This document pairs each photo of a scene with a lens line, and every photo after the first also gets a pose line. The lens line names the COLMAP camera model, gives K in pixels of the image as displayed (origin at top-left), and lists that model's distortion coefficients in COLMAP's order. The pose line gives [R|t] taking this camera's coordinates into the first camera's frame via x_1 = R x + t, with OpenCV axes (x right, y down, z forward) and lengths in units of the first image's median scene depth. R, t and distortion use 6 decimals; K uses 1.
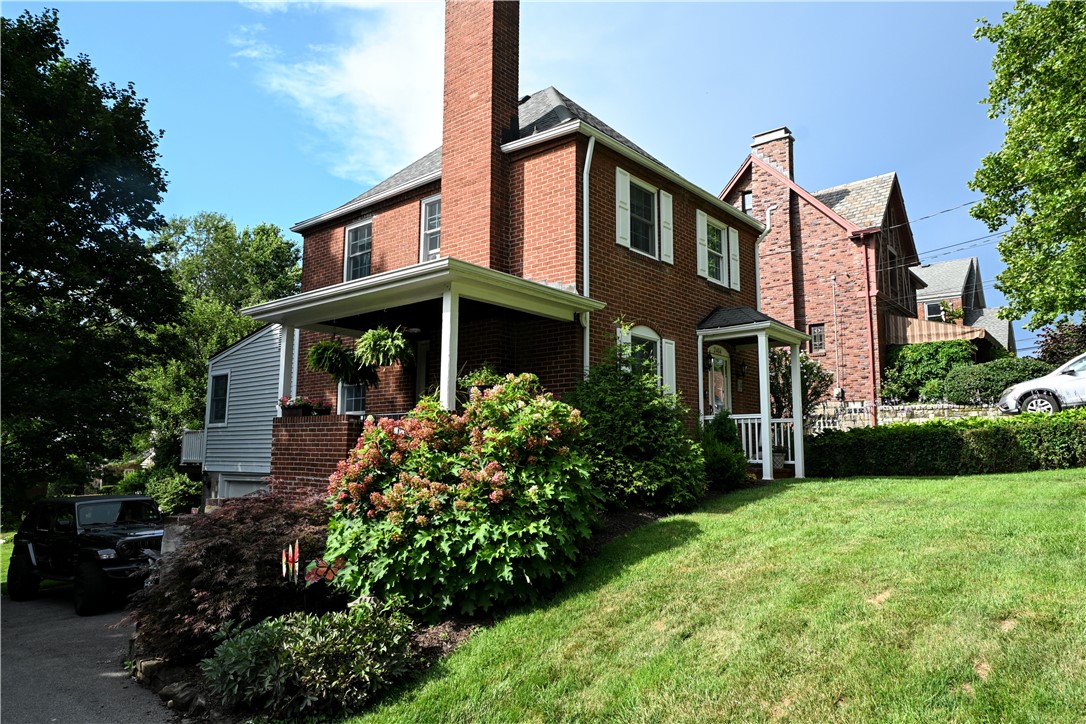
lens RADIAL K [[707.2, 0, 542.1], [0, 707.2, 362.9], [0, 0, 1]] dist [0.012734, 0.001620]
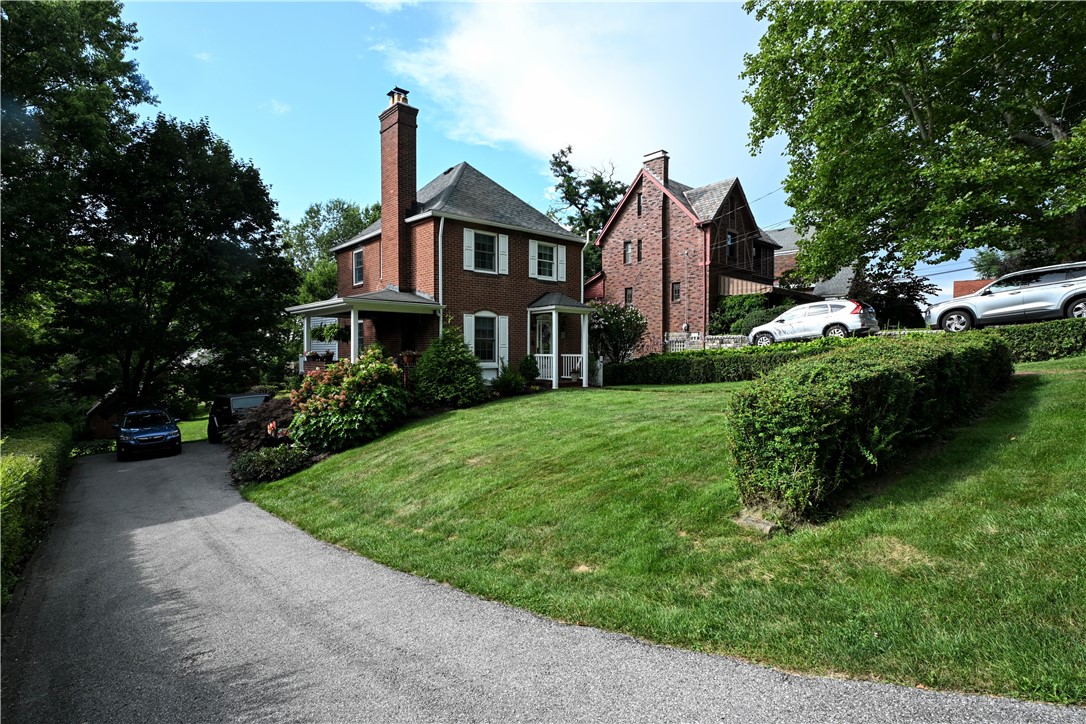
lens RADIAL K [[527.7, 0, 545.4], [0, 527.7, 355.7], [0, 0, 1]] dist [-0.001055, 0.001438]
pose [[0.992295, -0.005458, -0.123780, 0.396570], [0.022831, 0.989977, 0.139374, -0.103856], [0.121778, -0.141126, 0.982473, -0.330806]]
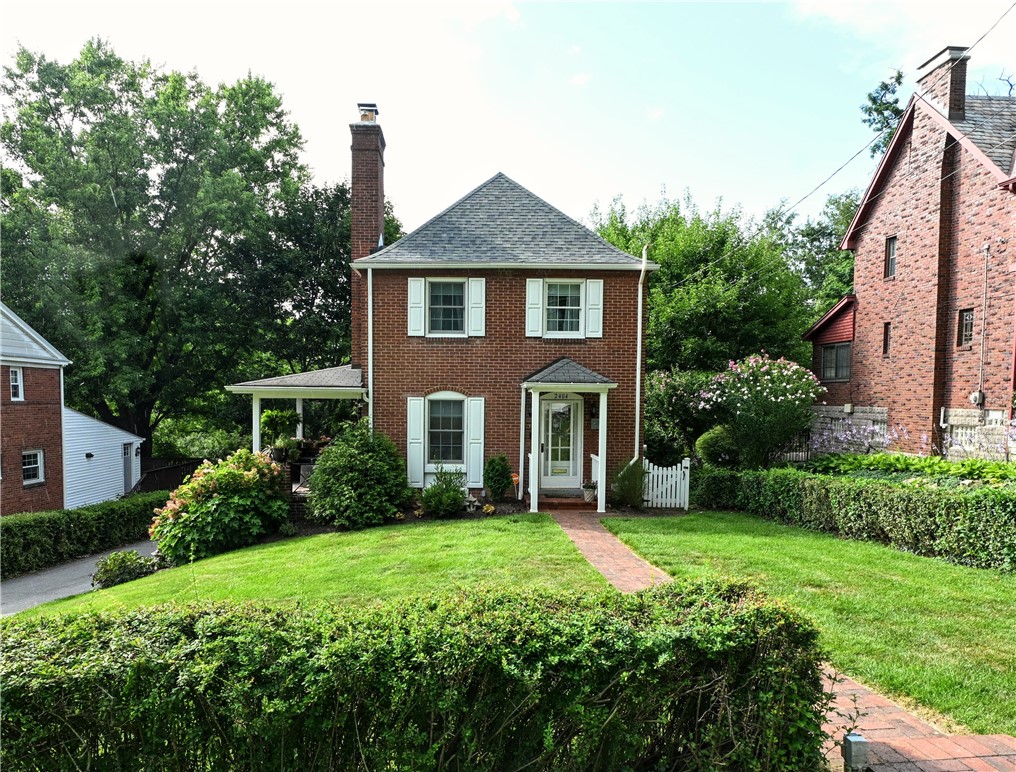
lens RADIAL K [[675.4, 0, 508.3], [0, 675.4, 438.0], [0, 0, 1]] dist [-0.001200, -0.002418]
pose [[0.685981, 0.040555, -0.726488, 0.957035], [0.093888, 0.985165, 0.143648, -0.112552], [0.721536, -0.166748, 0.671997, 0.170000]]
